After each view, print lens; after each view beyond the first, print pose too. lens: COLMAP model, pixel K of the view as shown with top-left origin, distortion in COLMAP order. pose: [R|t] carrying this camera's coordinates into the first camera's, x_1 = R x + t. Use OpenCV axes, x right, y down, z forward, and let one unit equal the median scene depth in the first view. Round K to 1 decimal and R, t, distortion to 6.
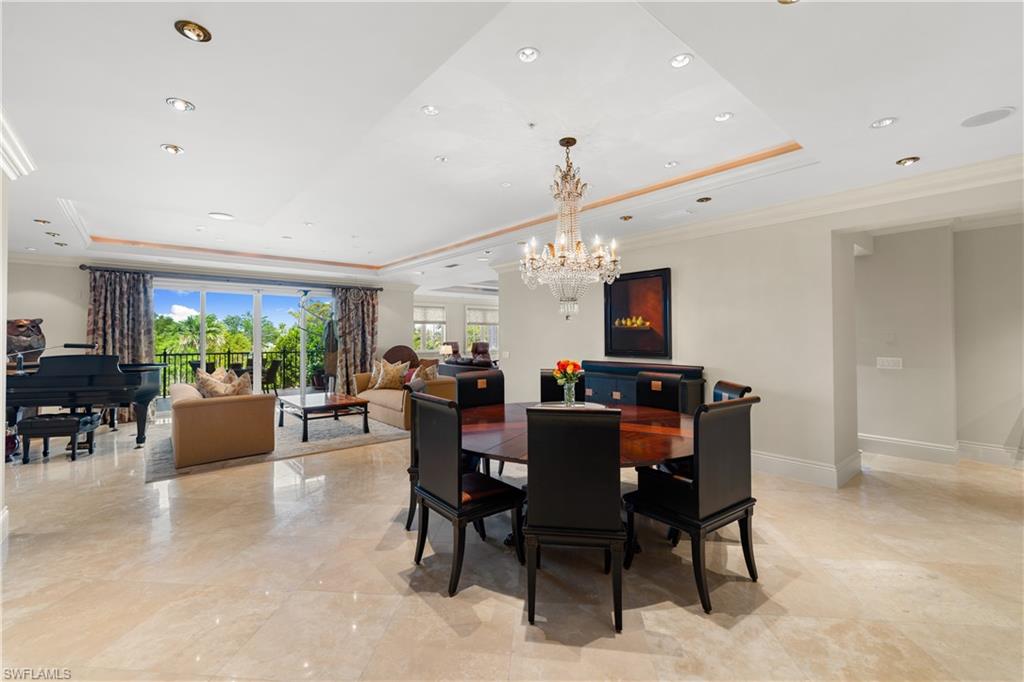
lens RADIAL K [[432.3, 0, 508.9], [0, 432.3, 336.4], [0, 0, 1]] dist [0.002901, 0.000632]
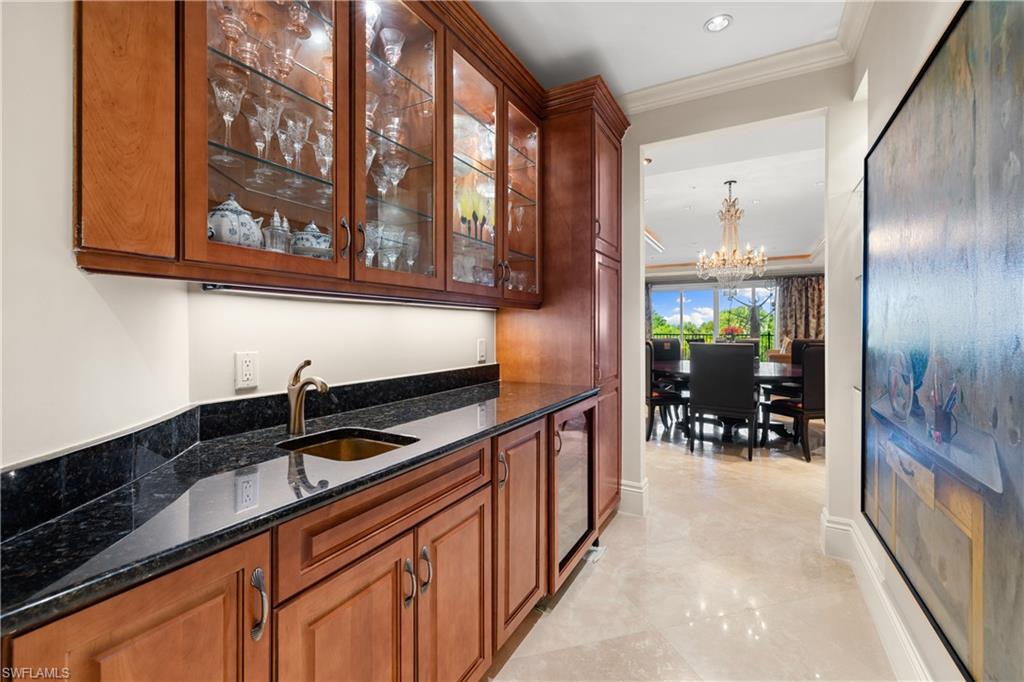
lens RADIAL K [[432.3, 0, 510.2], [0, 432.3, 335.1], [0, 0, 1]] dist [0.002901, 0.000632]
pose [[0.359497, 0.015332, -0.933020, 0.427128], [0.004662, 0.999823, 0.018226, 0.016448], [0.933135, -0.010902, 0.359362, -0.097023]]
